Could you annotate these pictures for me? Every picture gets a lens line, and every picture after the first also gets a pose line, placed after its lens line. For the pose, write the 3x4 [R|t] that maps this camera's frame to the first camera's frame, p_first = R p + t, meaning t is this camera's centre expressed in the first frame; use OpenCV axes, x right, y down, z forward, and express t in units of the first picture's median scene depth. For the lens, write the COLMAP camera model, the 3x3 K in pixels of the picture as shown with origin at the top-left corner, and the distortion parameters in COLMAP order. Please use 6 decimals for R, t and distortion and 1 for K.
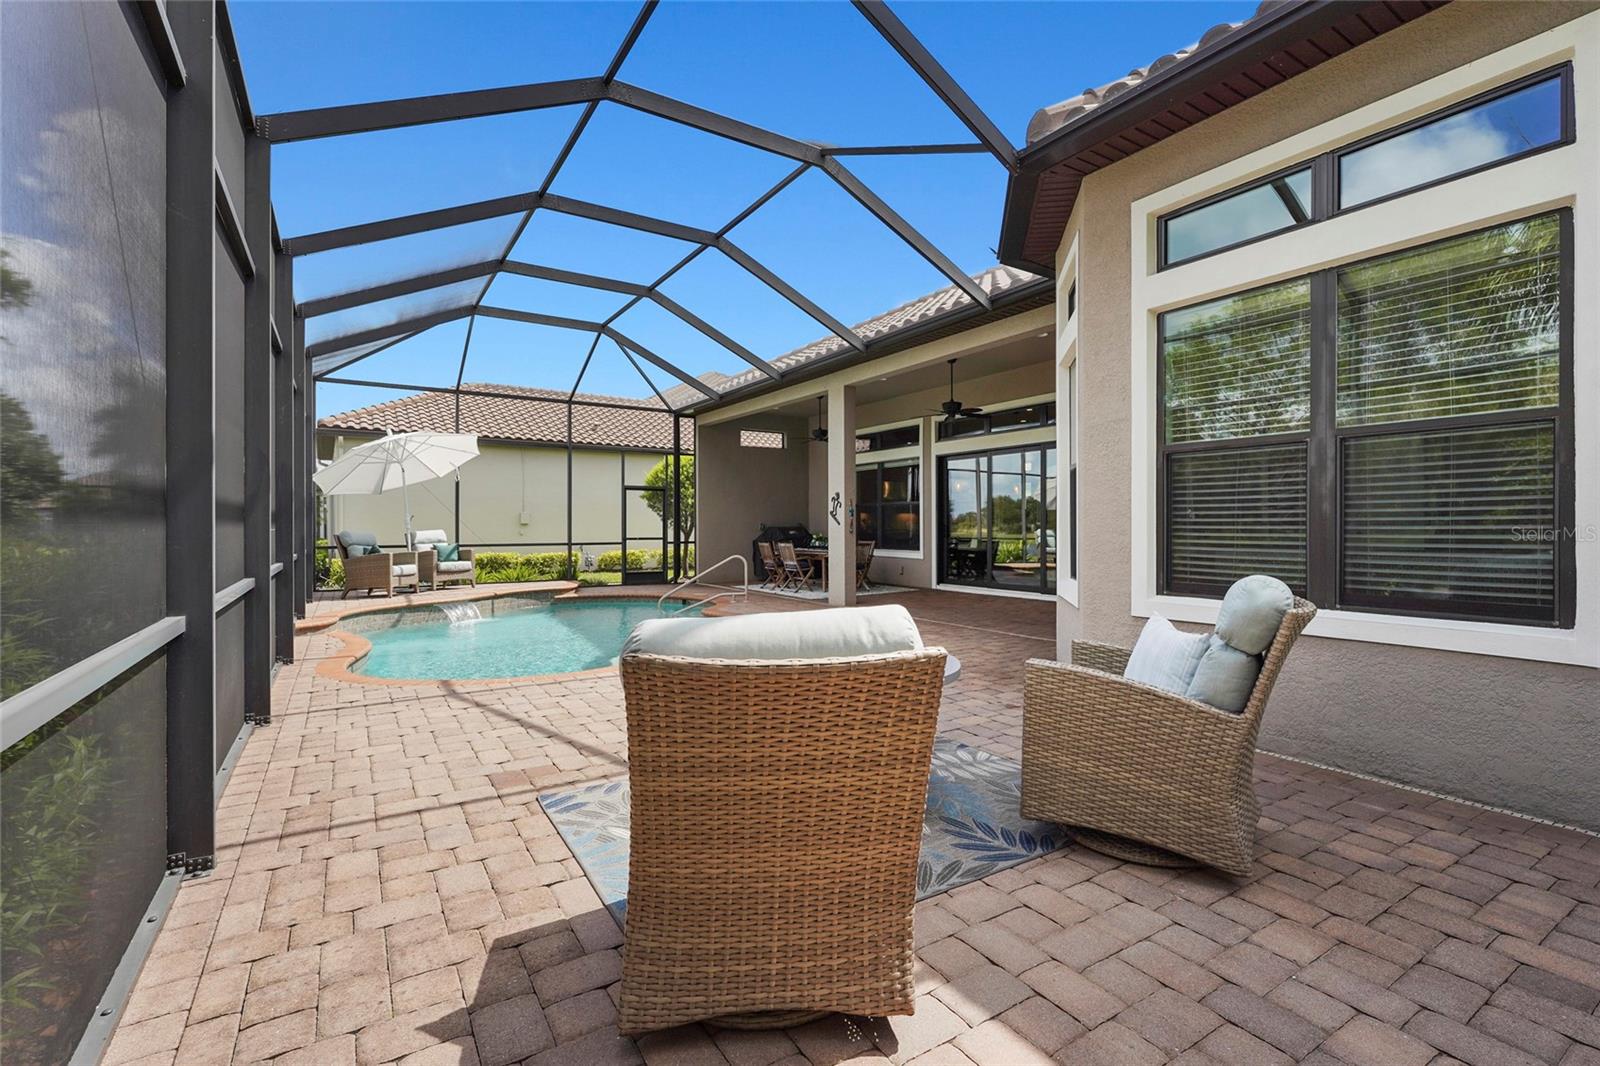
lens RADIAL K [[724.1, 0, 801.6], [0, 724.1, 525.2], [0, 0, 1]] dist [0.007767, 0.000018]
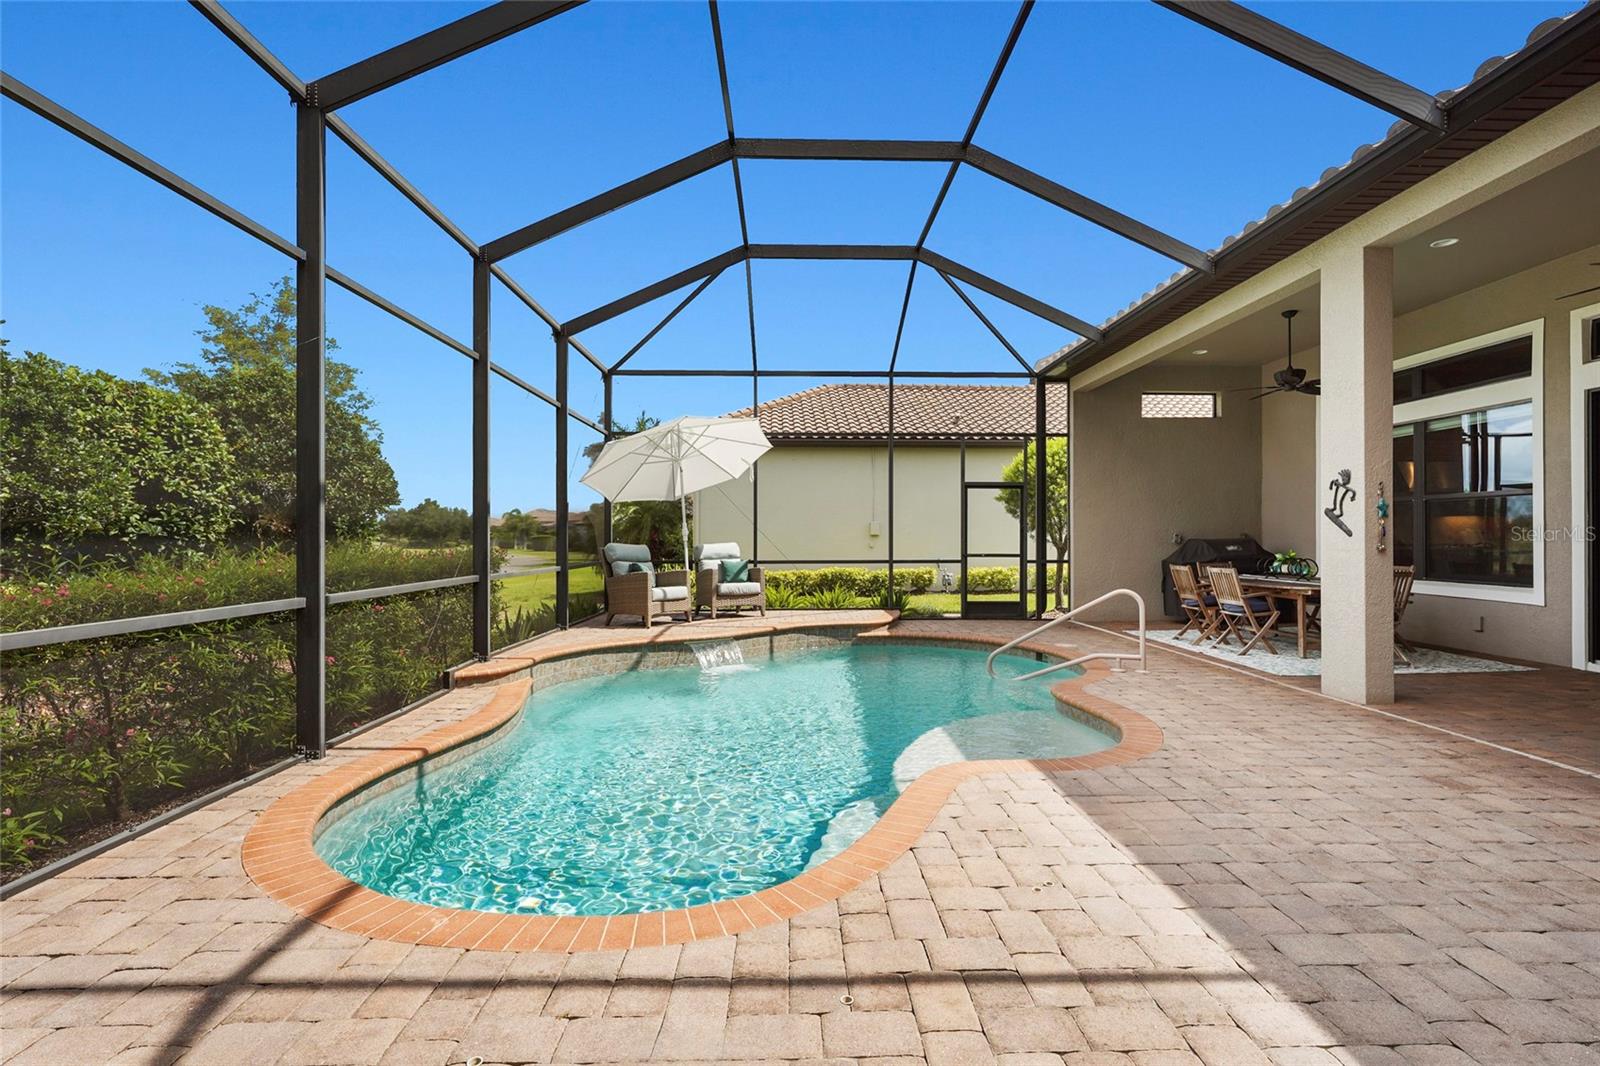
lens RADIAL K [[724.1, 0, 806.2], [0, 724.1, 536.8], [0, 0, 1]] dist [0.007767, 0.000018]
pose [[0.859987, -0.000262, -0.510317, -0.010709], [0.000629, 1.000000, 0.000546, -0.000331], [0.510316, -0.000791, 0.859986, 0.313968]]
